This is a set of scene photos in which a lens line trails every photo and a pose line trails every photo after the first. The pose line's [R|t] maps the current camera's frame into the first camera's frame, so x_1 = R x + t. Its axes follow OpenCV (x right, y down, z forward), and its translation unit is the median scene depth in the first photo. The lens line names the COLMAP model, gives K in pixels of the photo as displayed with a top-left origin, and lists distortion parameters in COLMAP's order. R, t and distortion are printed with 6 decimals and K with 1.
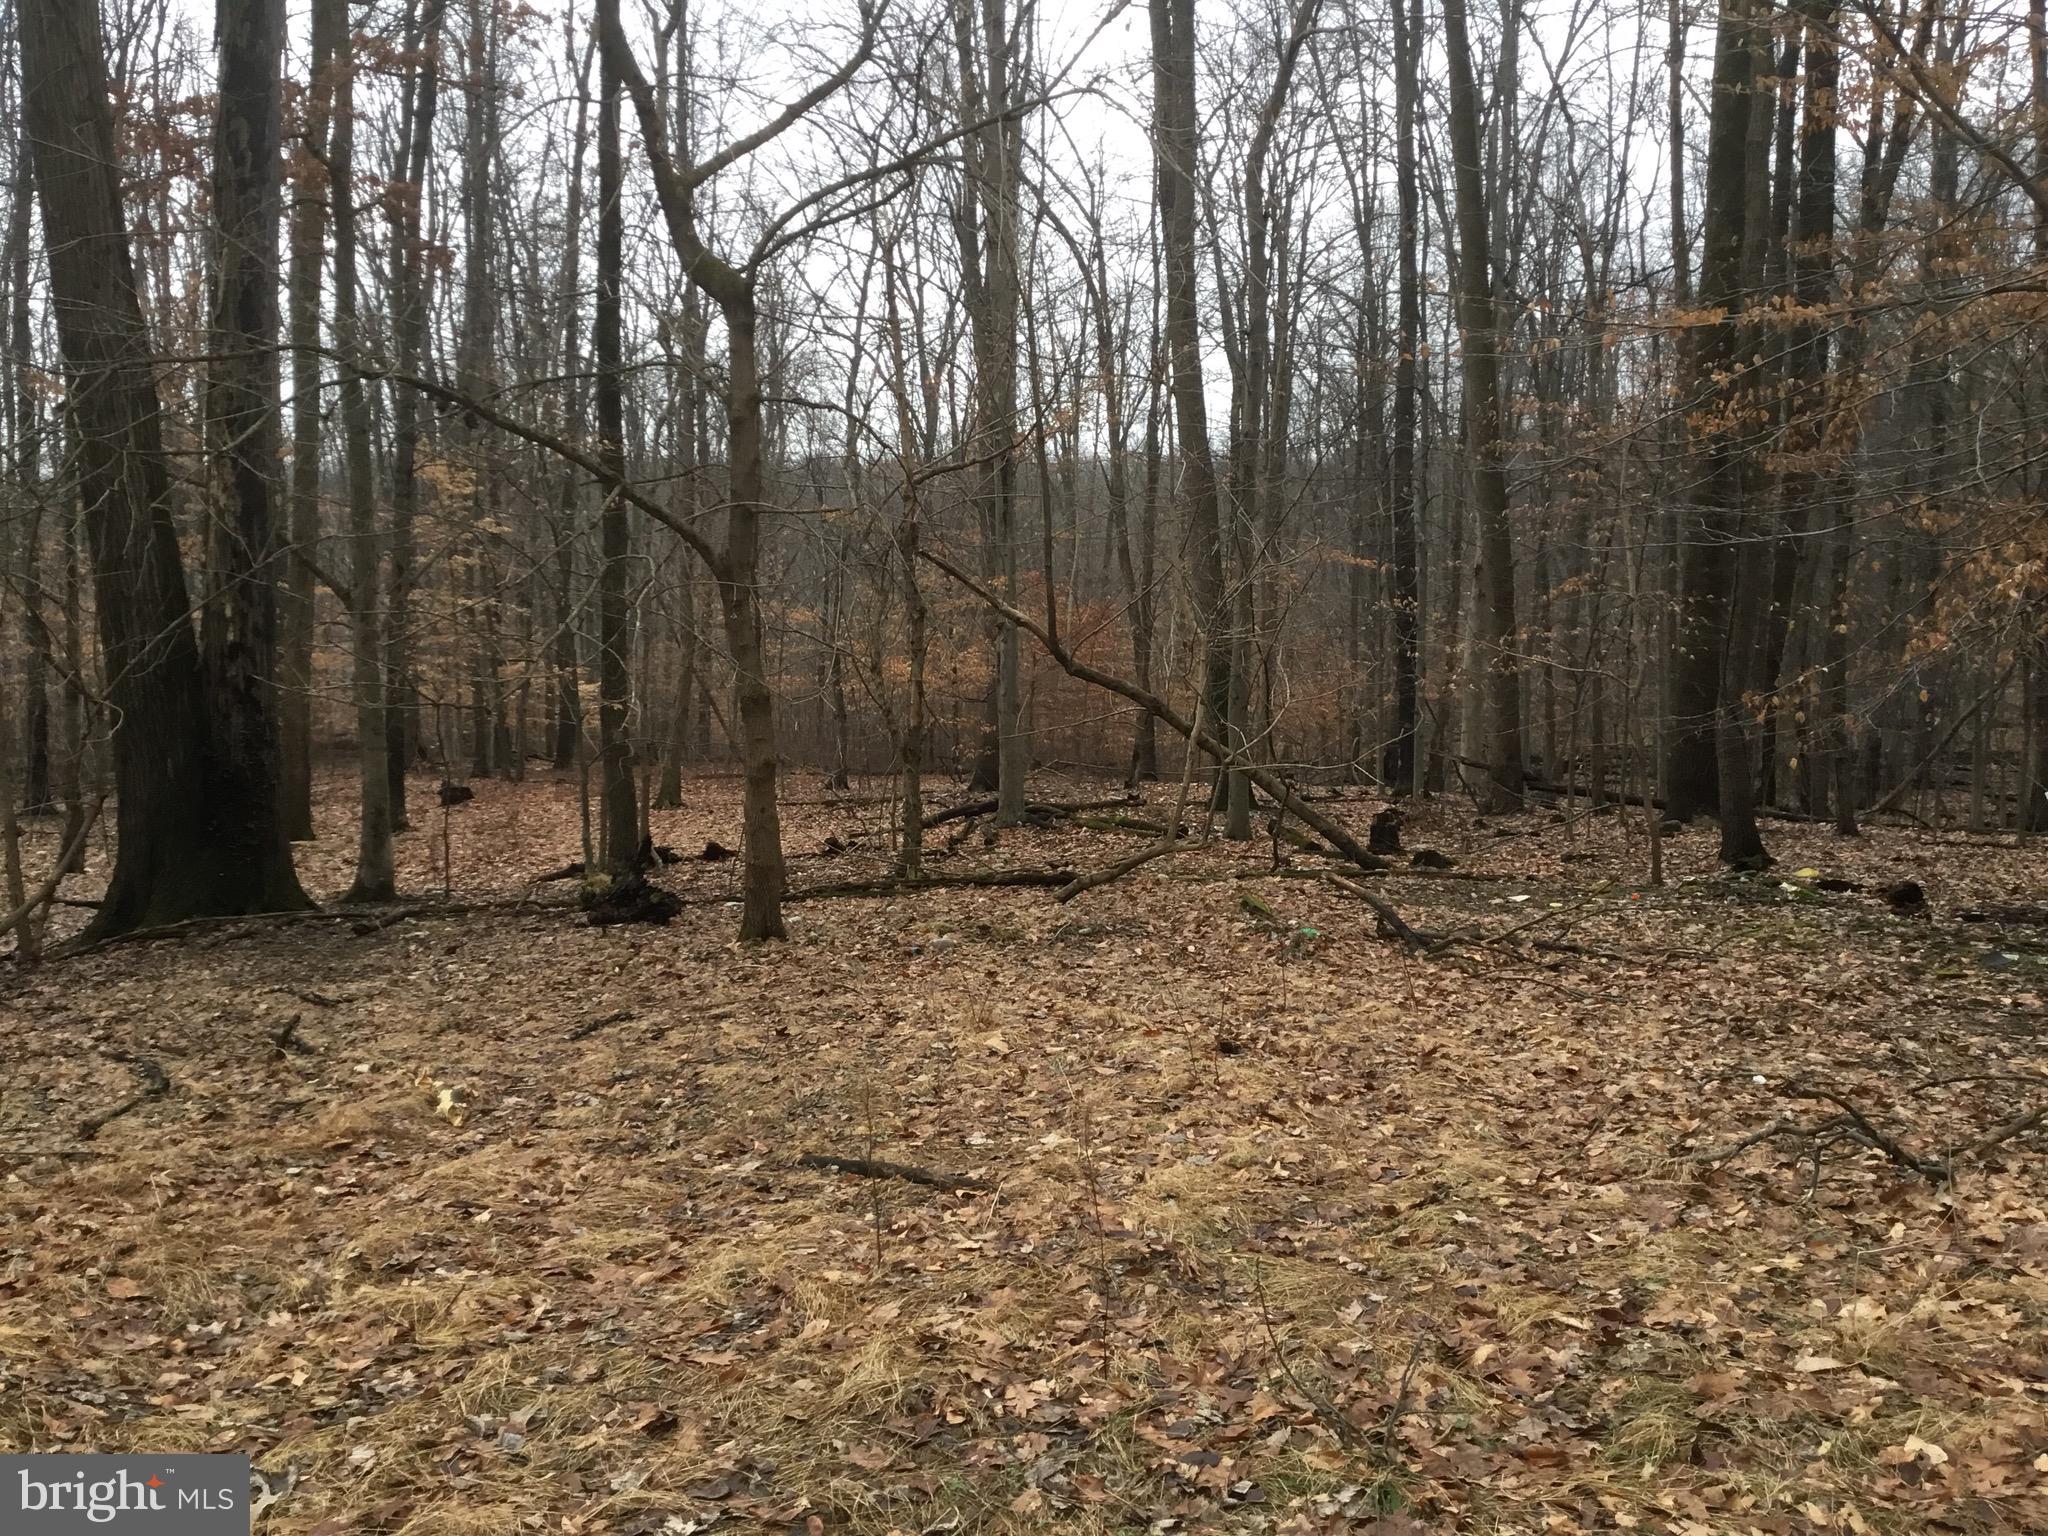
lens RADIAL K [[1834.0, 0, 1024.0], [0, 1834.0, 768.0], [0, 0, 1]] dist [0.059794, -0.078719]
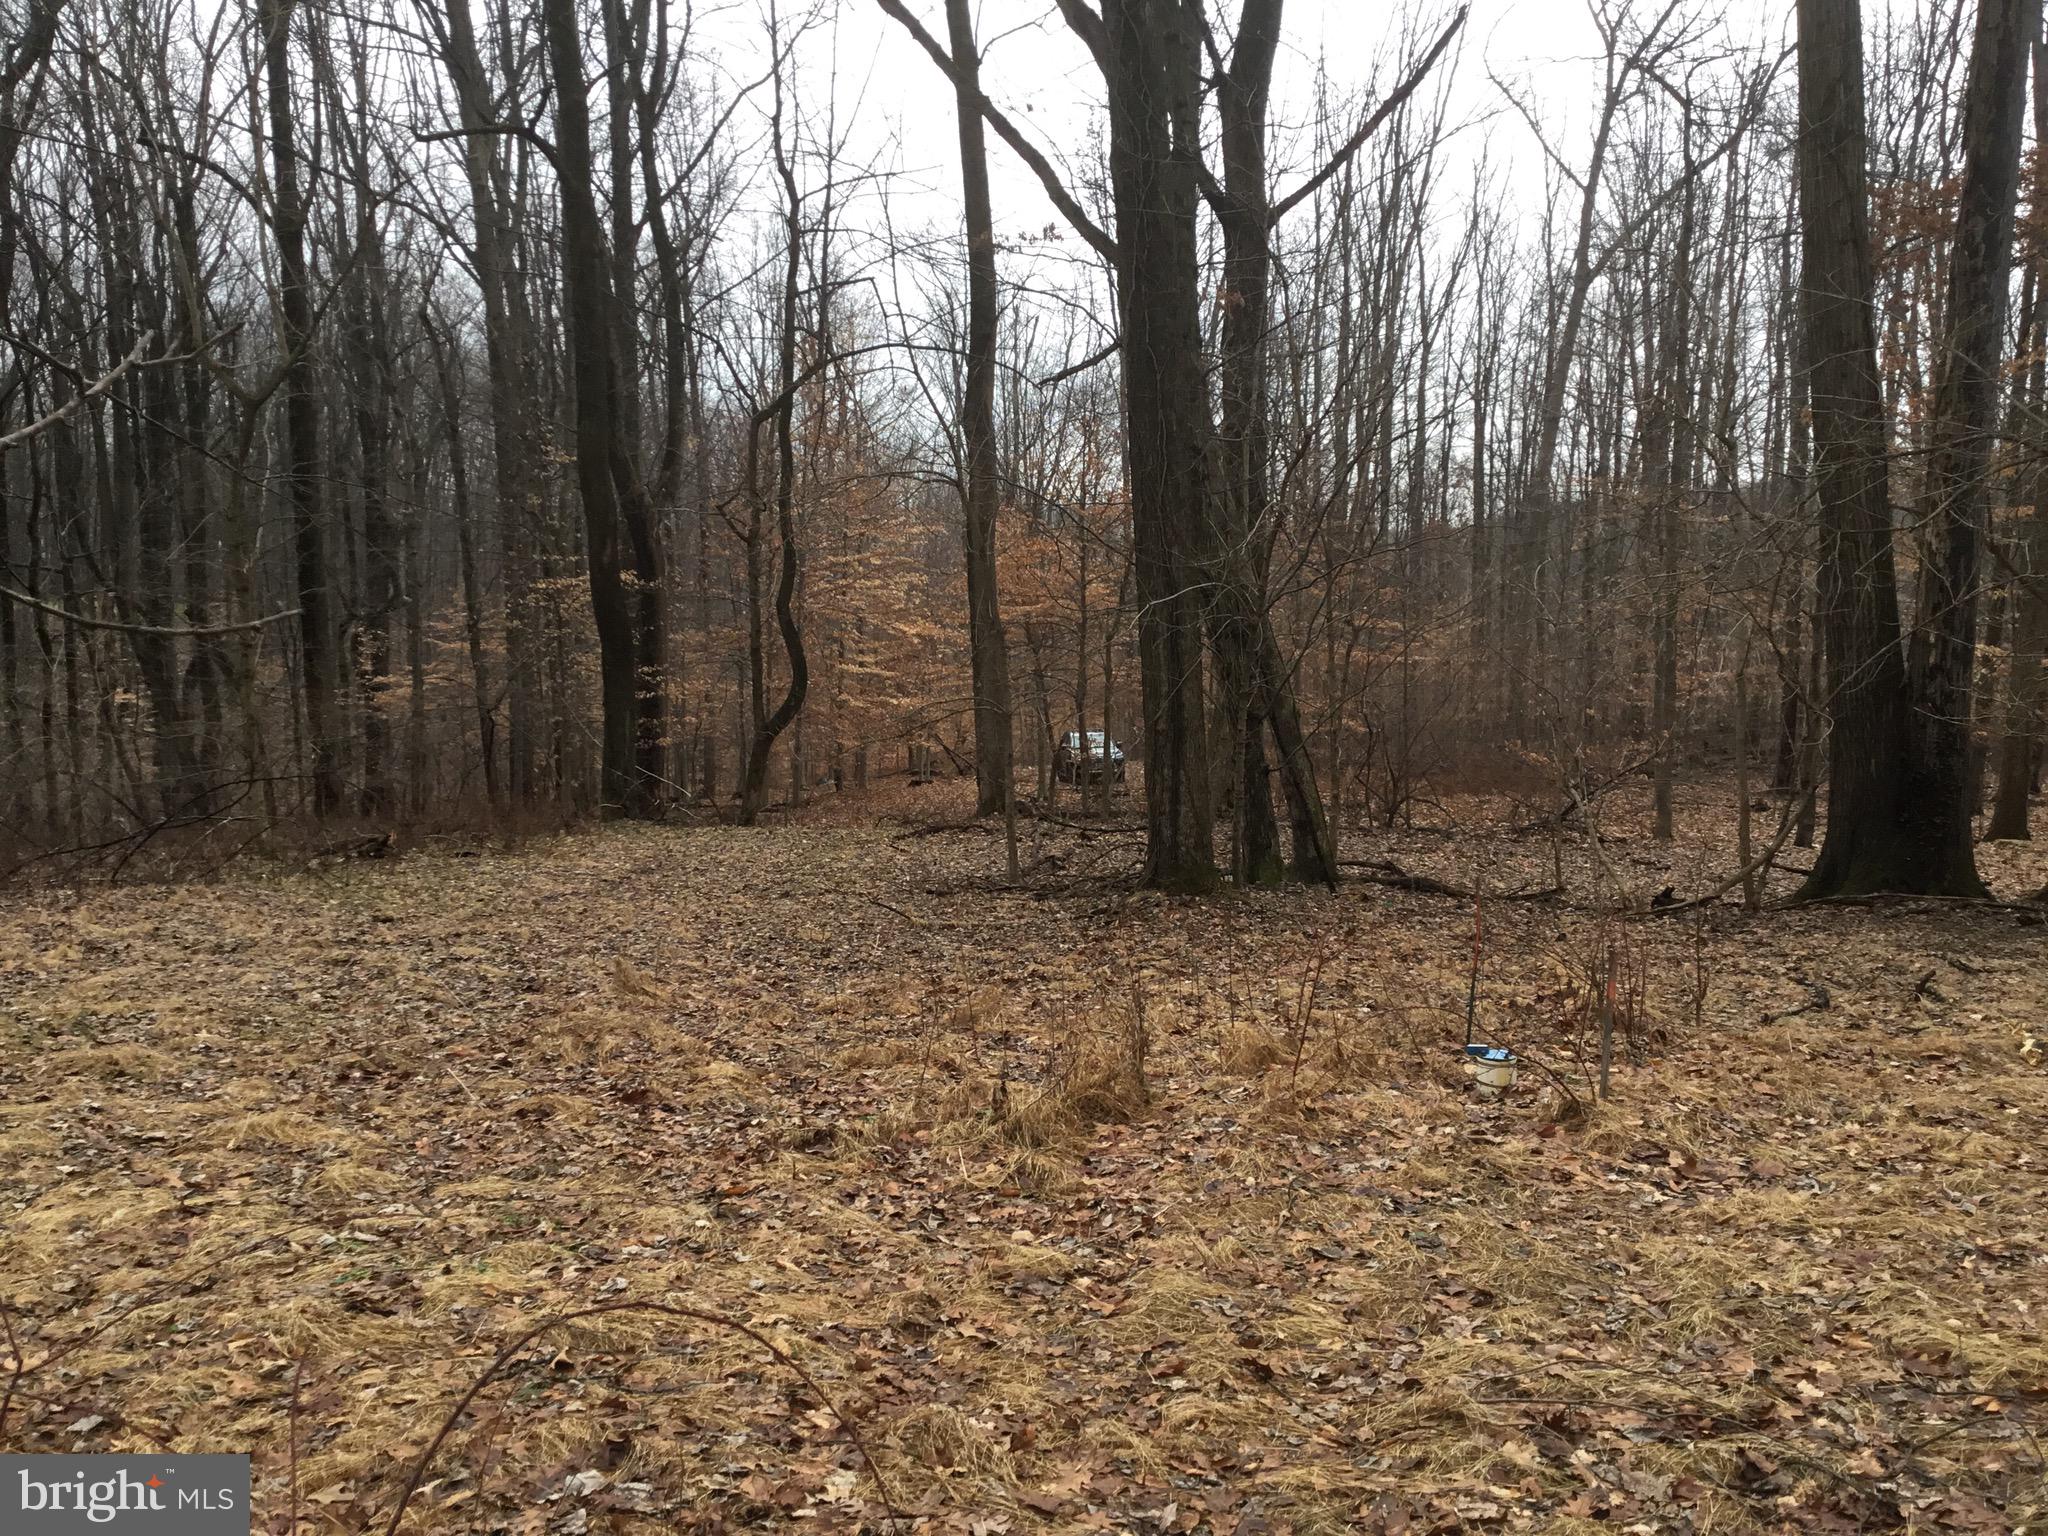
lens RADIAL K [[1834.0, 0, 1024.0], [0, 1834.0, 768.0], [0, 0, 1]] dist [0.059794, -0.078719]
pose [[0.631265, 0.069428, -0.772453, 0.195010], [-0.063361, 0.997273, 0.037855, -0.015446], [0.772975, 0.025047, 0.633942, -0.311952]]
